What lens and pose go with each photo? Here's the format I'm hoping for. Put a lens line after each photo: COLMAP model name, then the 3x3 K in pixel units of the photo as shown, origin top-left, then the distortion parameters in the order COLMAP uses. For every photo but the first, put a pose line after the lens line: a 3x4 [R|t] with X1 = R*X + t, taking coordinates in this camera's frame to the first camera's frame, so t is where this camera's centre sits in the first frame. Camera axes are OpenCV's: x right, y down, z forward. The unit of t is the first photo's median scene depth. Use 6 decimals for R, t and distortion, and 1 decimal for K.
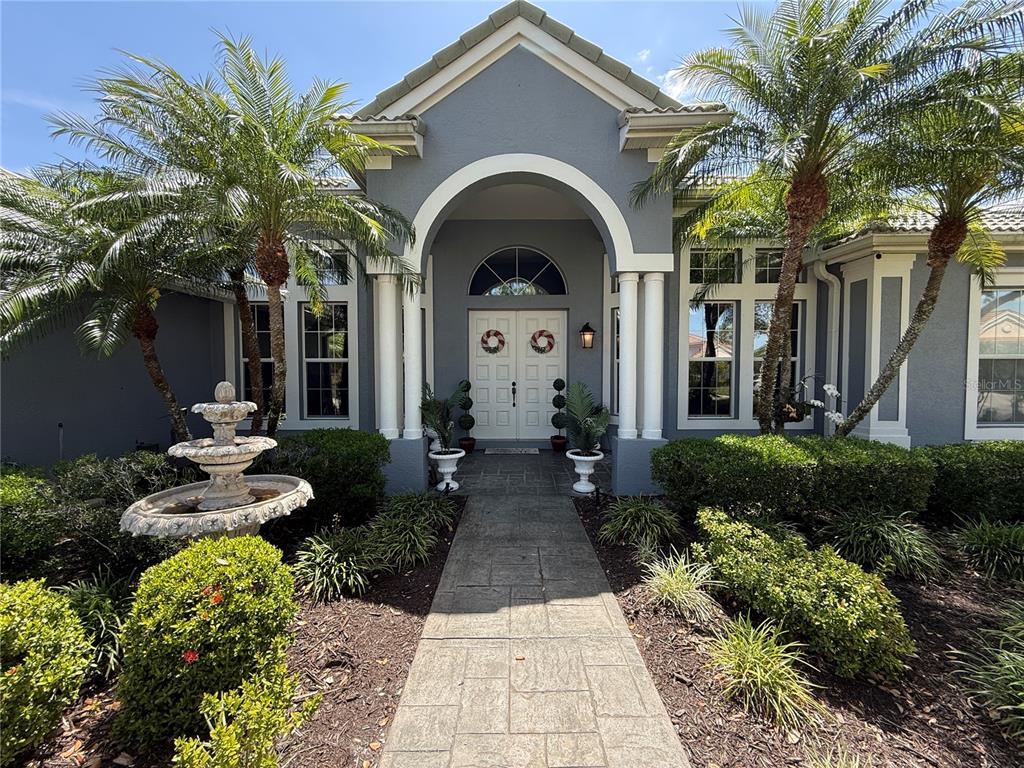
lens RADIAL K [[406.7, 0, 513.6], [0, 406.7, 384.2], [0, 0, 1]] dist [0.001558, -0.001088]
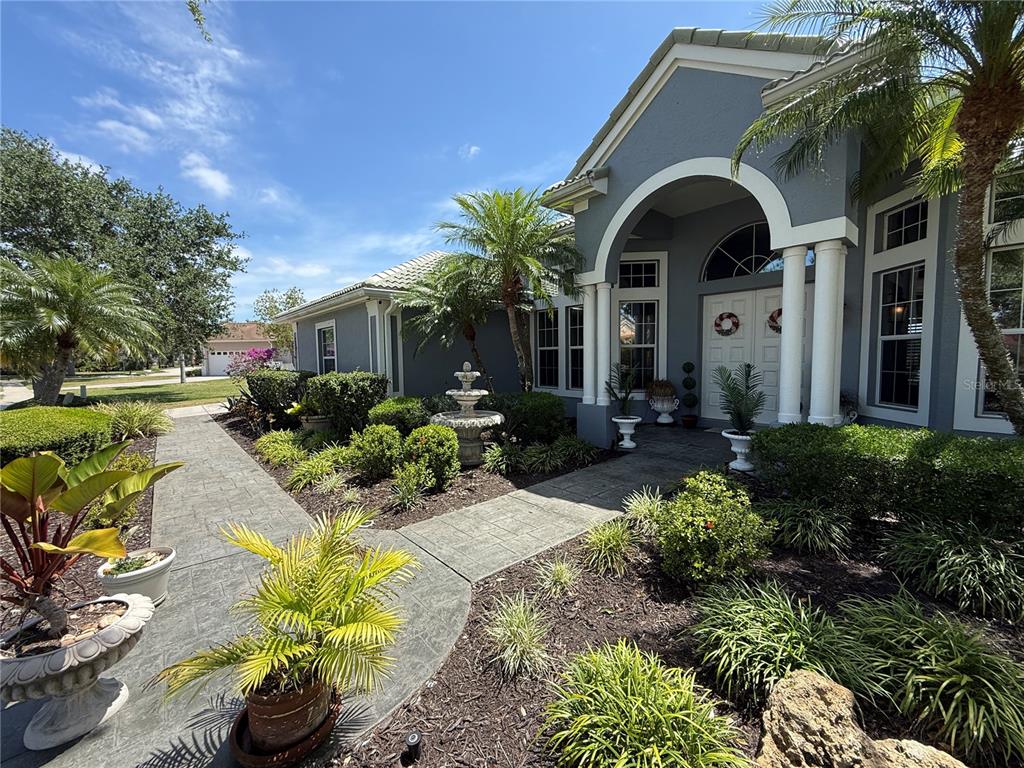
lens RADIAL K [[406.7, 0, 509.3], [0, 406.7, 384.0], [0, 0, 1]] dist [0.001558, -0.001088]
pose [[0.655427, 0.042959, -0.754036, 0.589819], [-0.011427, 0.998831, 0.046972, 0.004177], [0.755172, -0.022171, 0.655151, -0.120157]]
